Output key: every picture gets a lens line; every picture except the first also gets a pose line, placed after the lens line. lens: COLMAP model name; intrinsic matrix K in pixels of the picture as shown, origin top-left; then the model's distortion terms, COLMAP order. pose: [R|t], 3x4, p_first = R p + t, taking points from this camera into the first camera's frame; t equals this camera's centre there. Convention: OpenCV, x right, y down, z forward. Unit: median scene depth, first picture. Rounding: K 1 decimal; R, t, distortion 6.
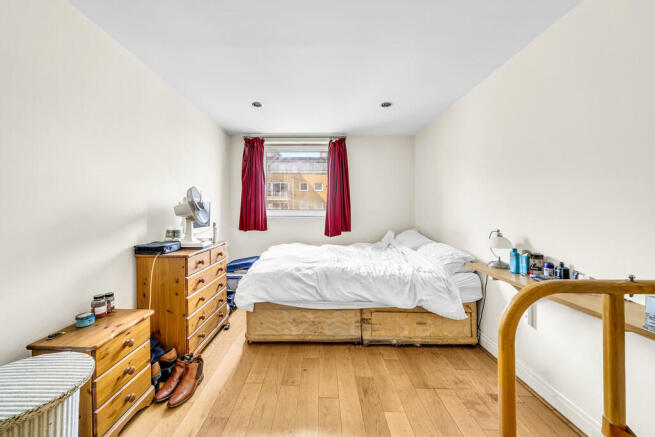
lens RADIAL K [[249.8, 0, 329.1], [0, 249.8, 213.7], [0, 0, 1]] dist [-0.003968, 0.000008]
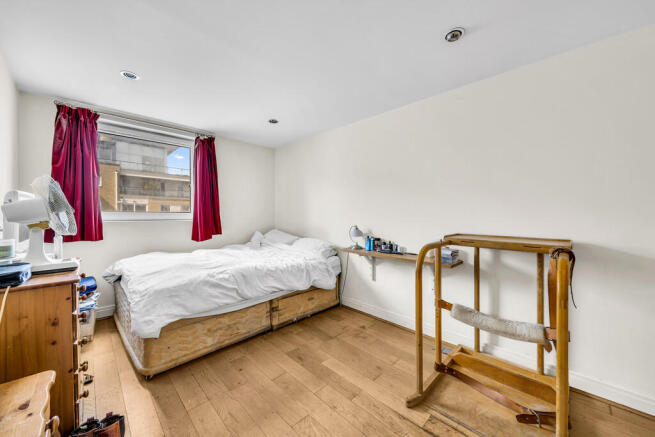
lens RADIAL K [[249.8, 0, 322.9], [0, 249.8, 216.7], [0, 0, 1]] dist [-0.003968, 0.000008]
pose [[0.686240, -0.009551, 0.727312, -0.538320], [0.006804, 0.999954, 0.006711, -0.003088], [-0.727343, 0.000344, 0.686274, 0.048827]]
